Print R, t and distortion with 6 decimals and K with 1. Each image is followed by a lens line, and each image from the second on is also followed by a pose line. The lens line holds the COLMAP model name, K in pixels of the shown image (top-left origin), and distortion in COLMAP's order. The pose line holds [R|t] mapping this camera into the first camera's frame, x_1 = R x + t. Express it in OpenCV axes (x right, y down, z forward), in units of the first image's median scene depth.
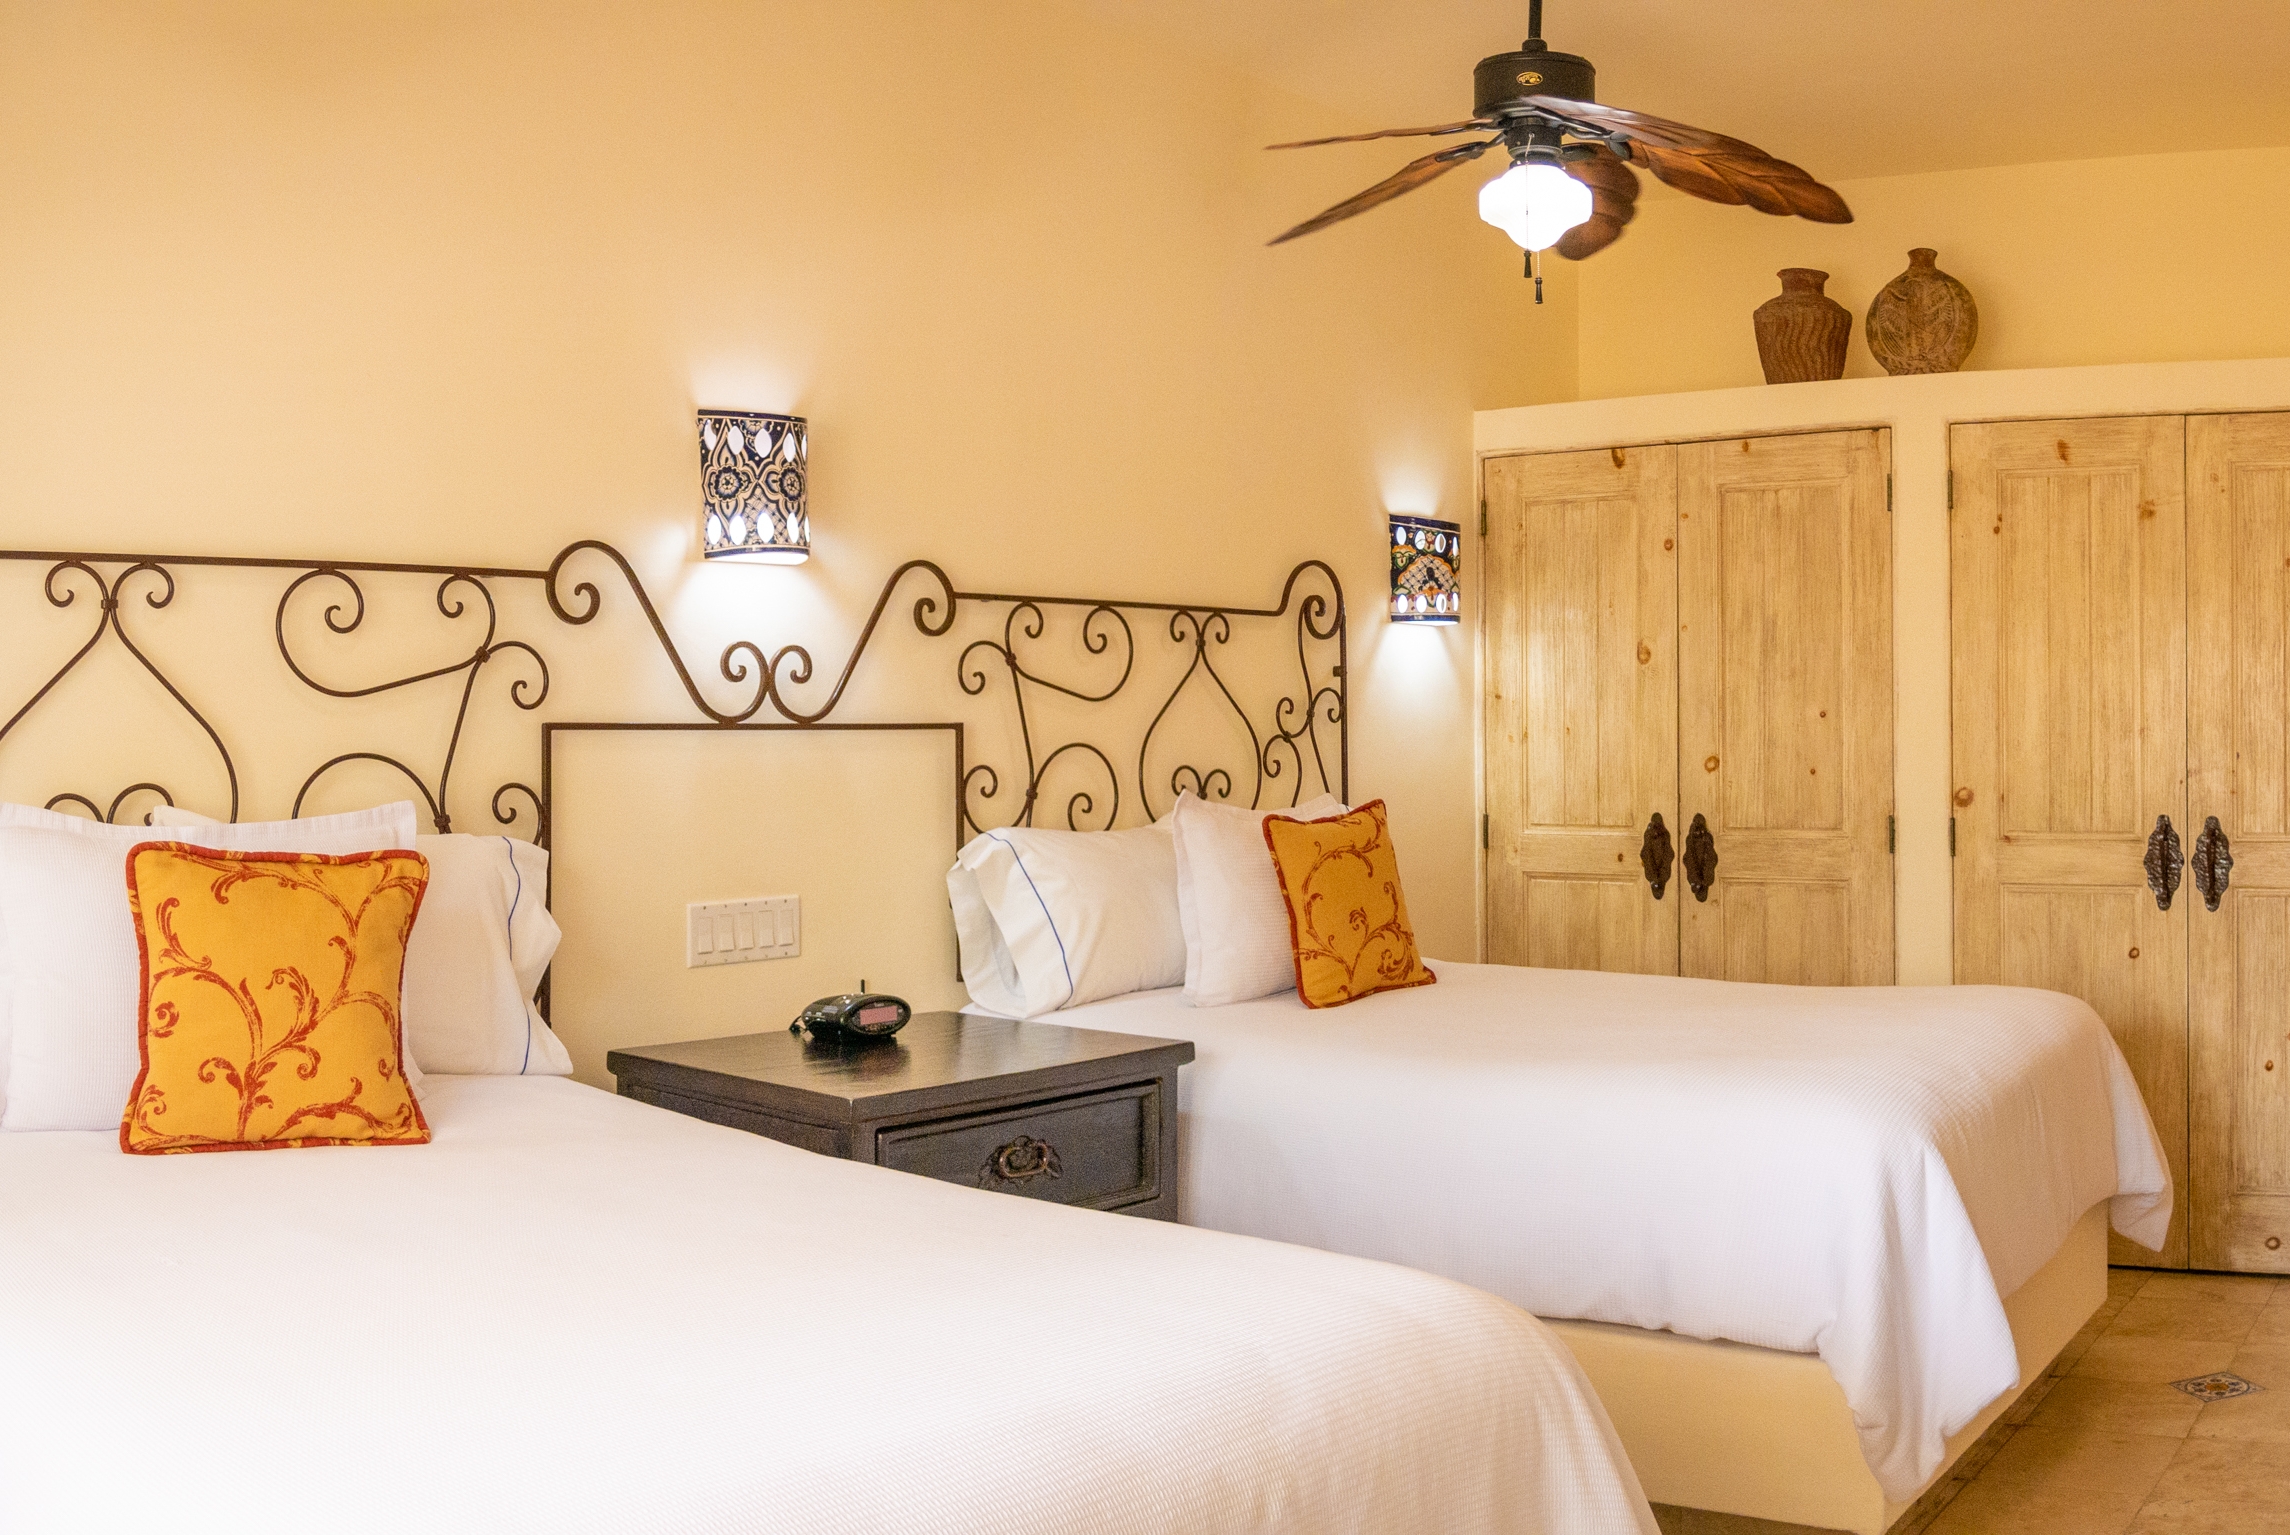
lens RADIAL K [[1994.3, 0, 1137.8], [0, 1994.3, 769.3], [0, 0, 1]] dist [-0.348425, 0.096085]
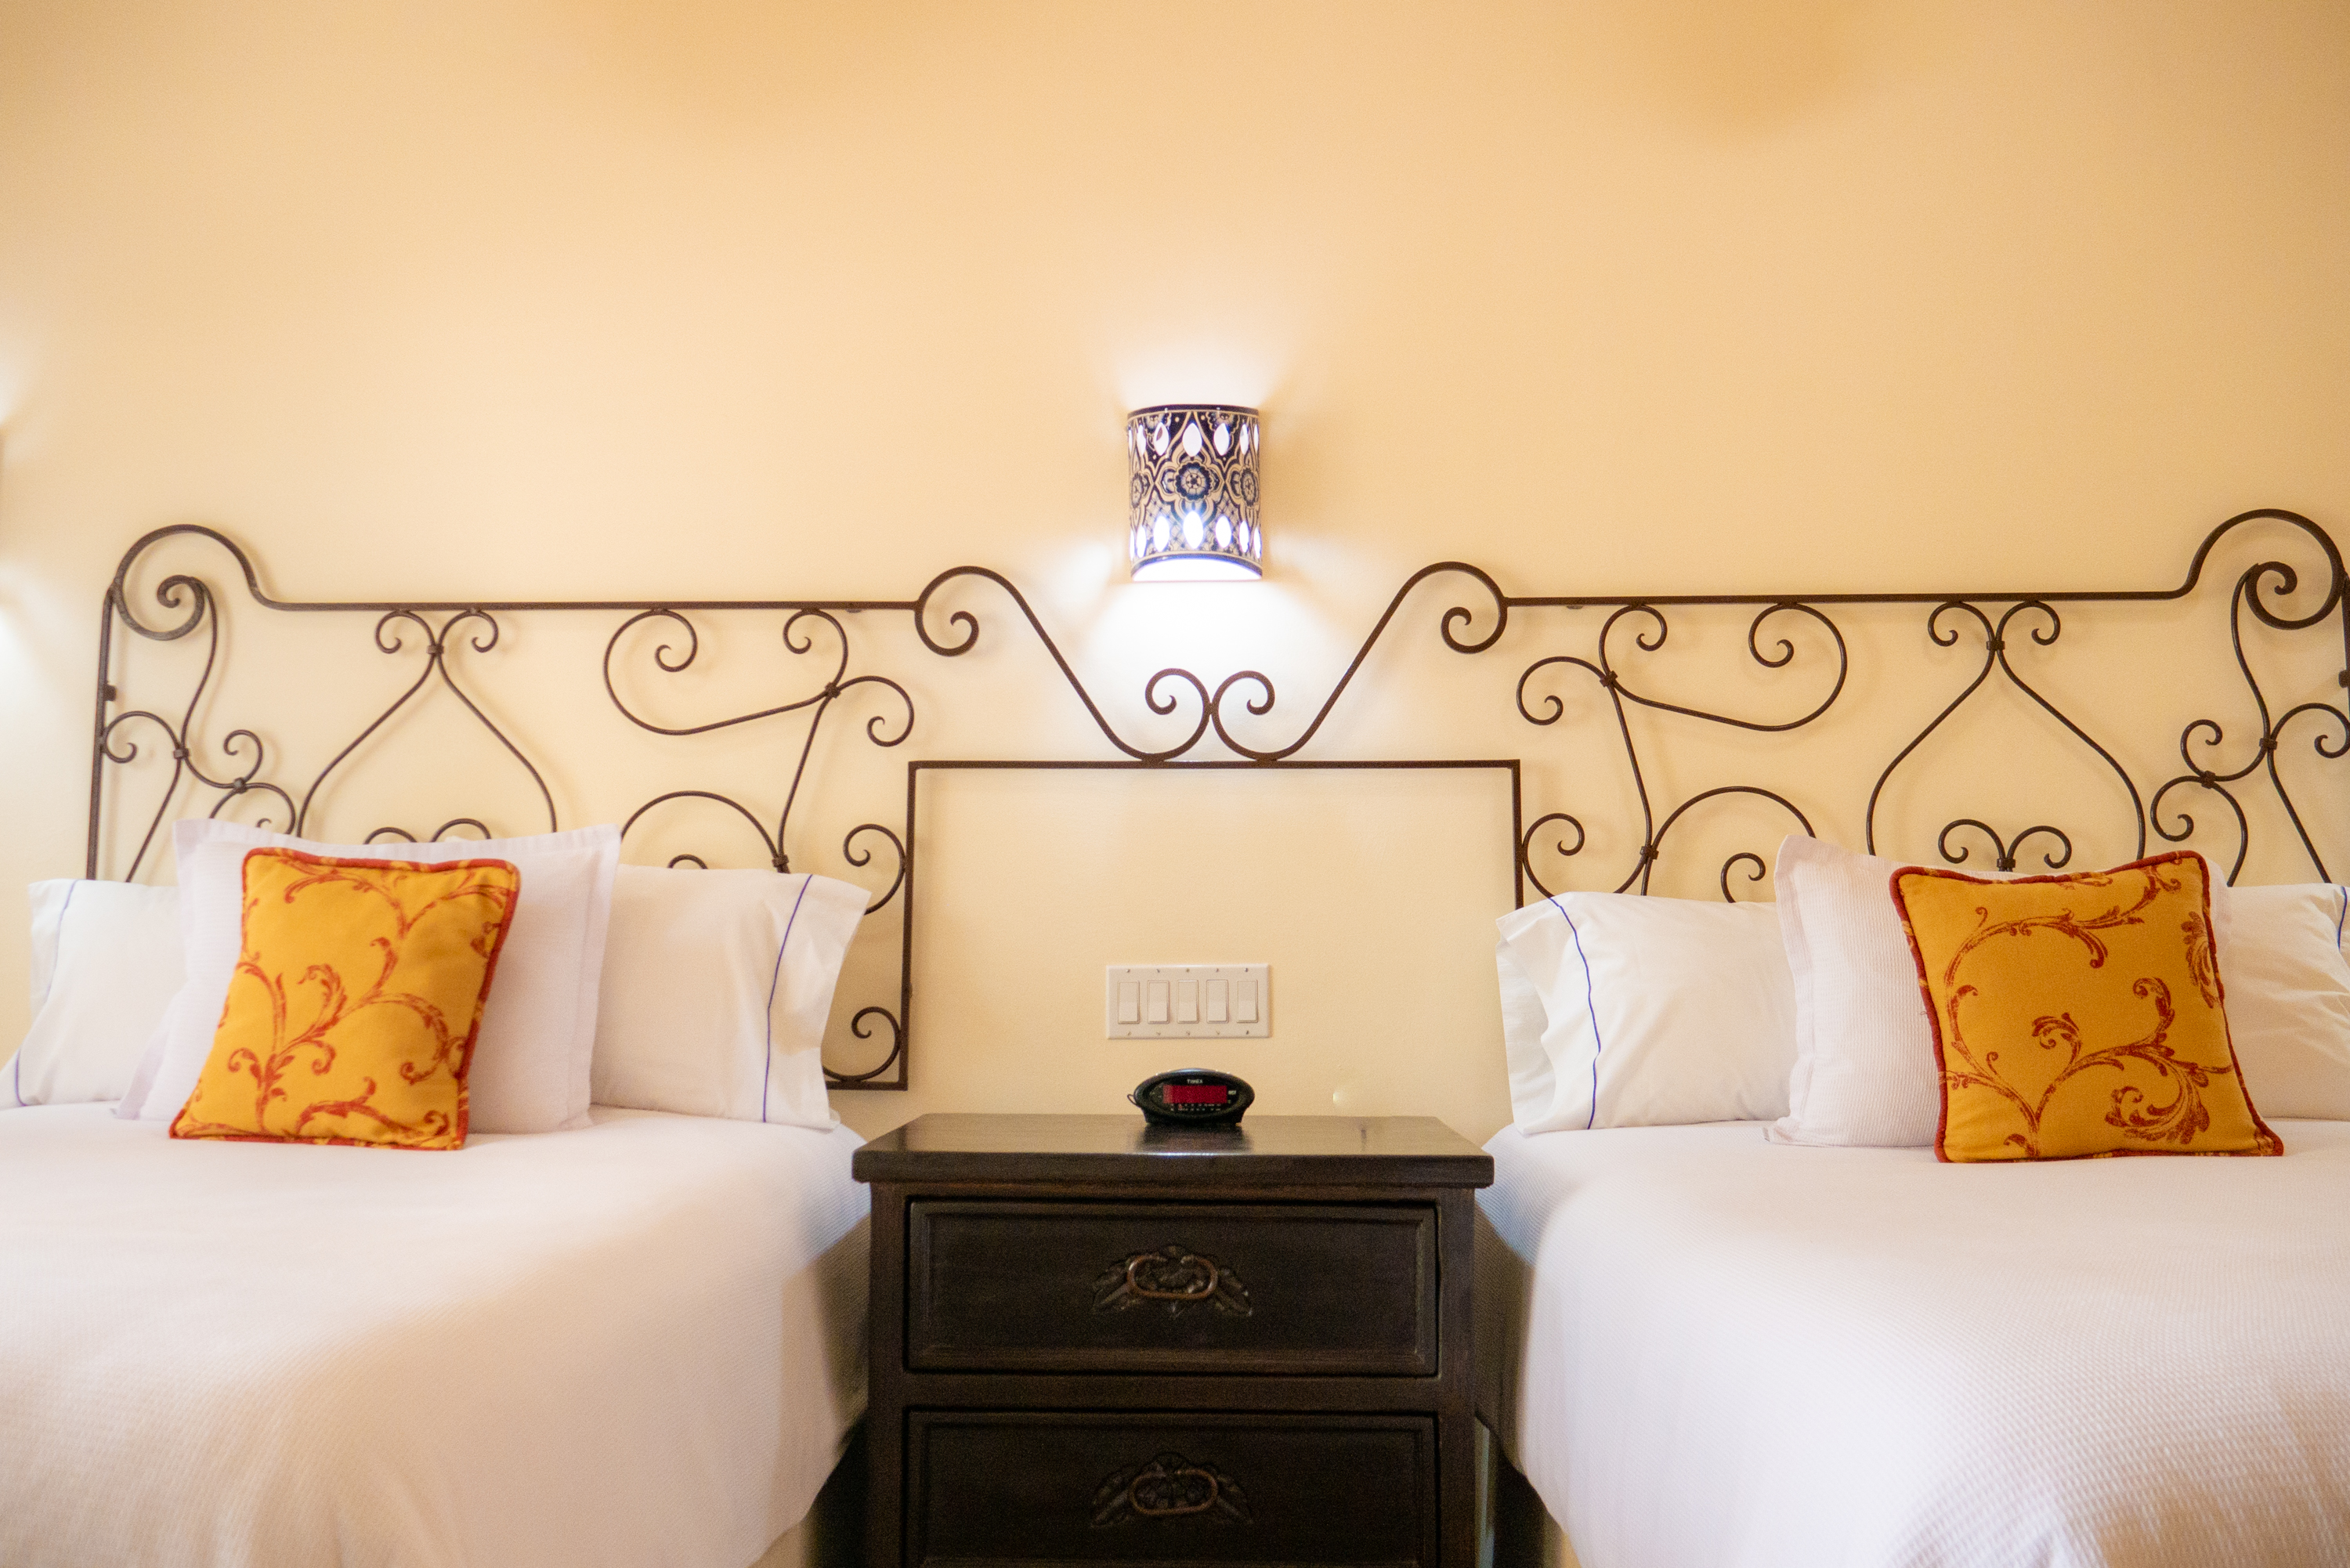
lens RADIAL K [[1998.1, 0, 1176.9], [0, 1998.1, 771.5], [0, 0, 1]] dist [-0.004037, -0.012375]
pose [[0.656053, -0.062418, -0.752129, 0.476697], [-0.015449, 0.995255, -0.096070, 0.067899], [0.754557, 0.074647, 0.651975, 0.425684]]
